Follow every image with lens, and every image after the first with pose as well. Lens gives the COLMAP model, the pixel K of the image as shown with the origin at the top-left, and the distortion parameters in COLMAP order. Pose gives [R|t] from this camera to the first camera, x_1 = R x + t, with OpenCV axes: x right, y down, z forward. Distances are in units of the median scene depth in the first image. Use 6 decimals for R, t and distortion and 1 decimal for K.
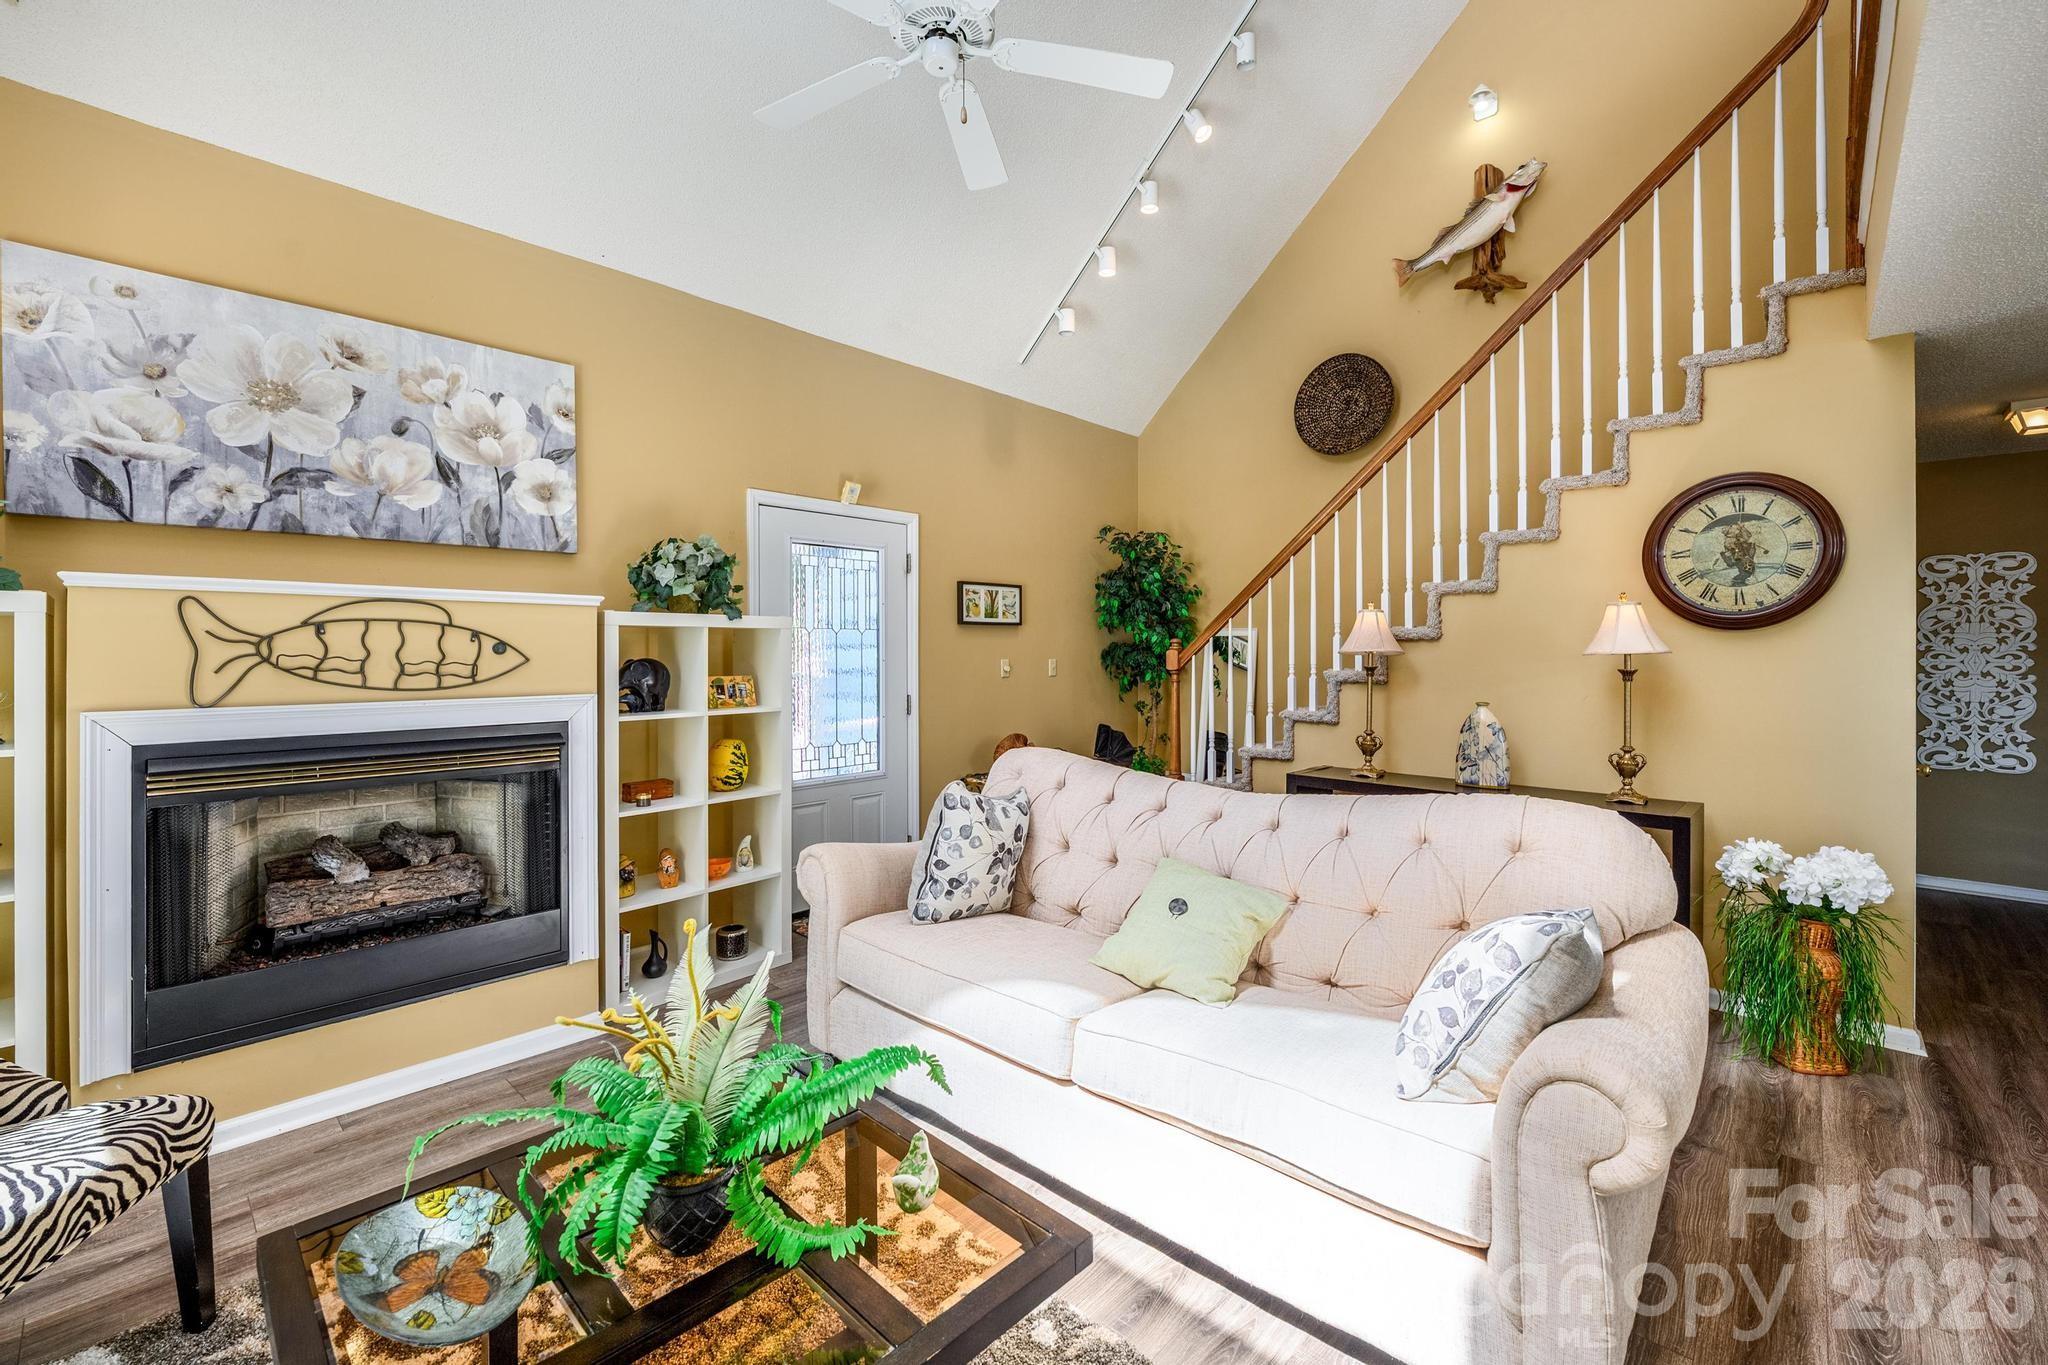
lens RADIAL K [[850.2, 0, 1017.9], [0, 850.2, 650.1], [0, 0, 1]] dist [-0.004641, 0.000790]
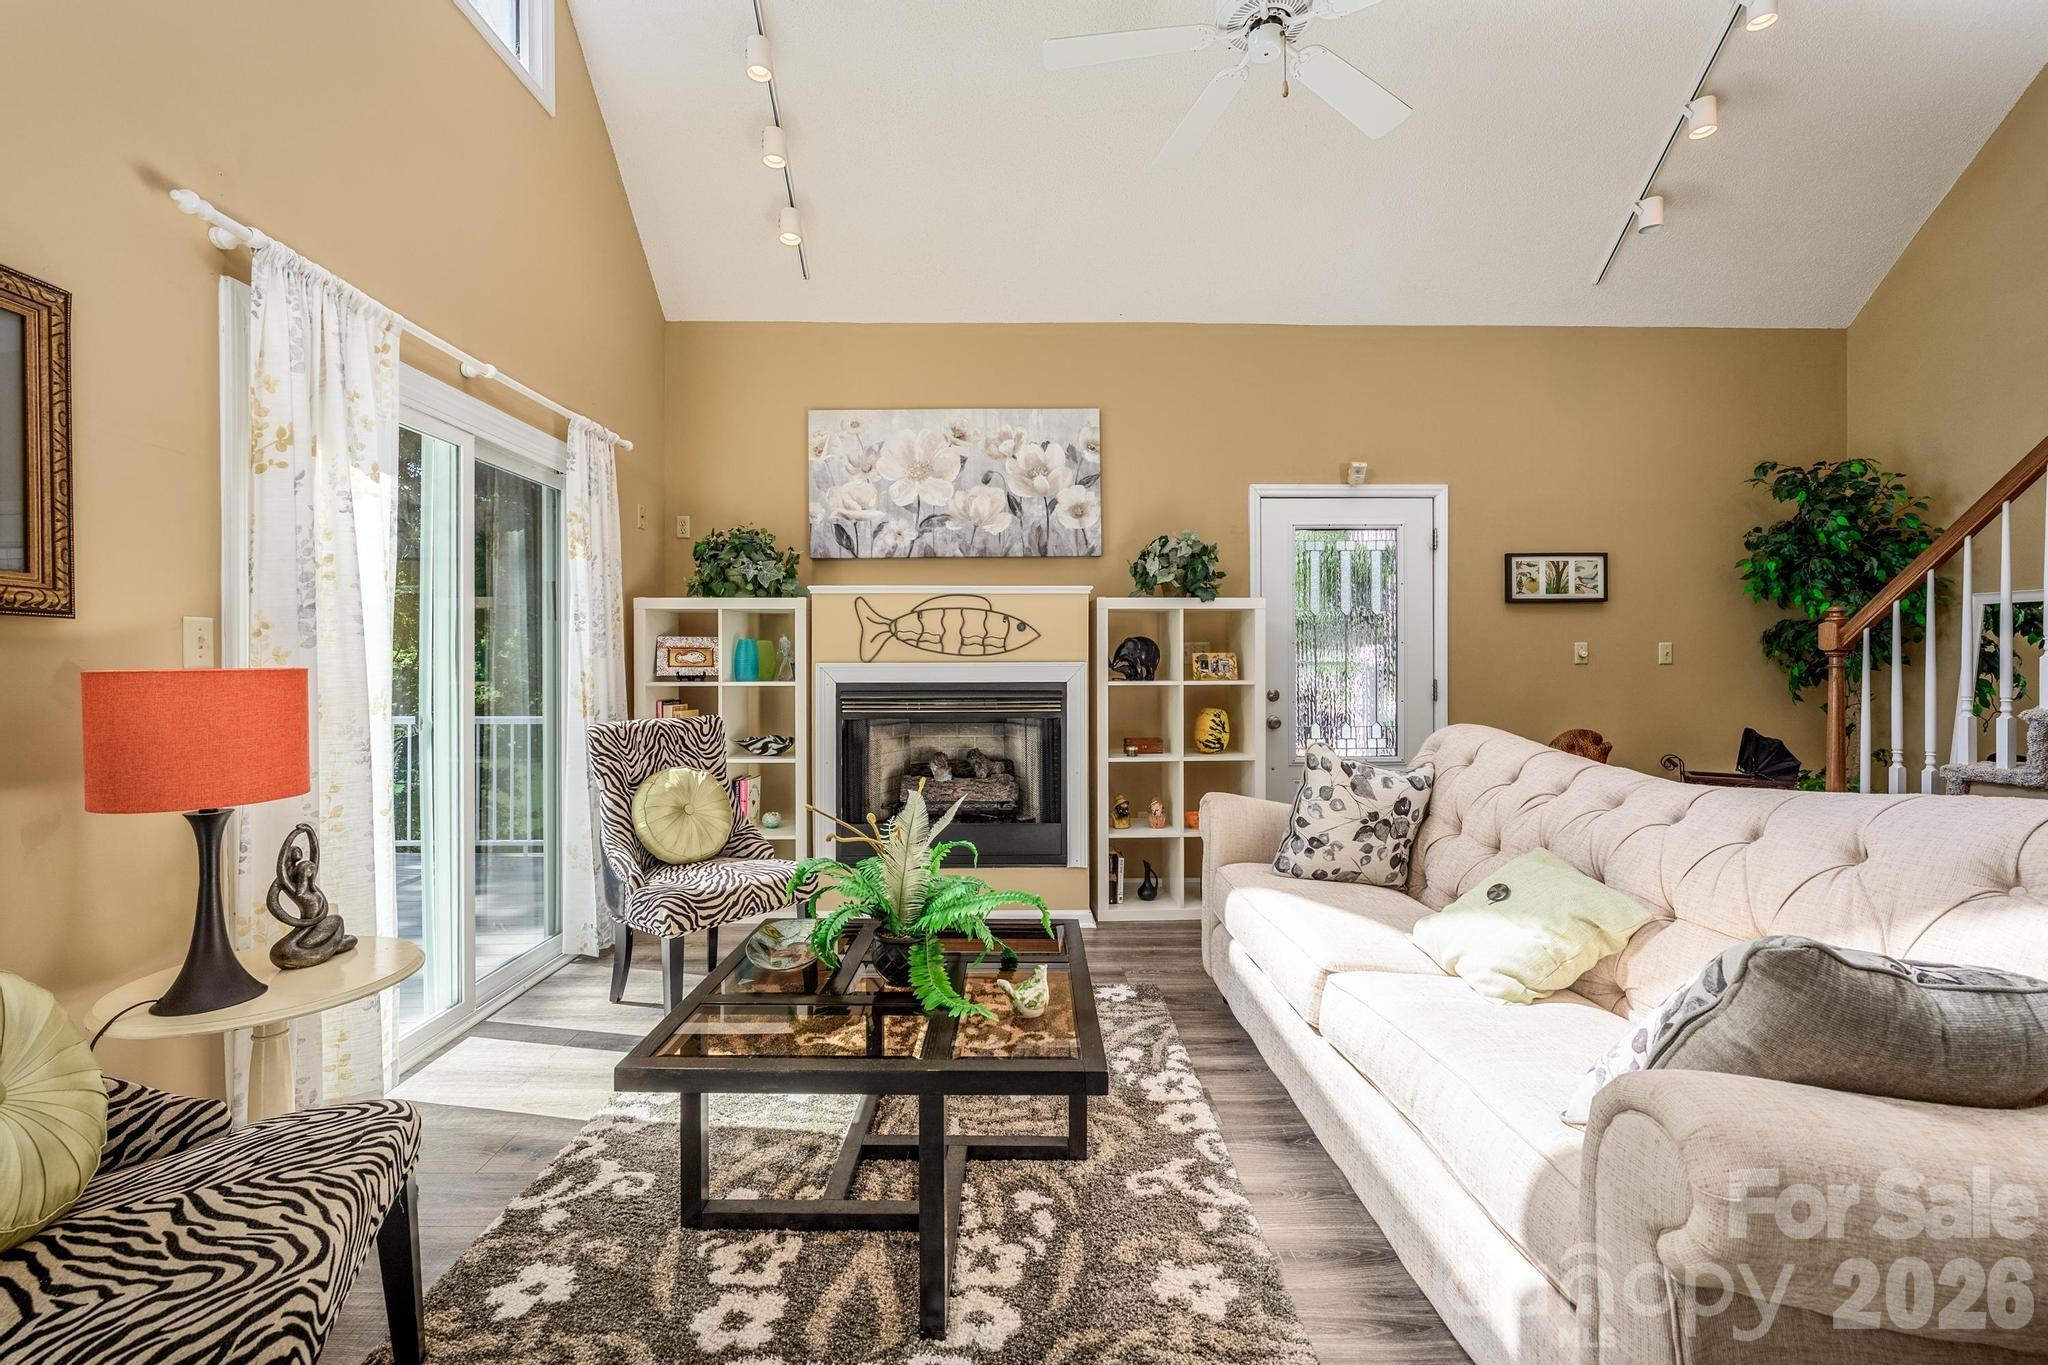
lens RADIAL K [[845.9, 0, 1023.1], [0, 845.9, 664.8], [0, 0, 1]] dist [-0.004177, 0.000286]
pose [[0.690959, 0.001199, -0.722893, 0.370691], [0.001210, 0.999995, 0.002815, 0.053391], [0.722893, -0.002820, 0.690954, 0.048248]]
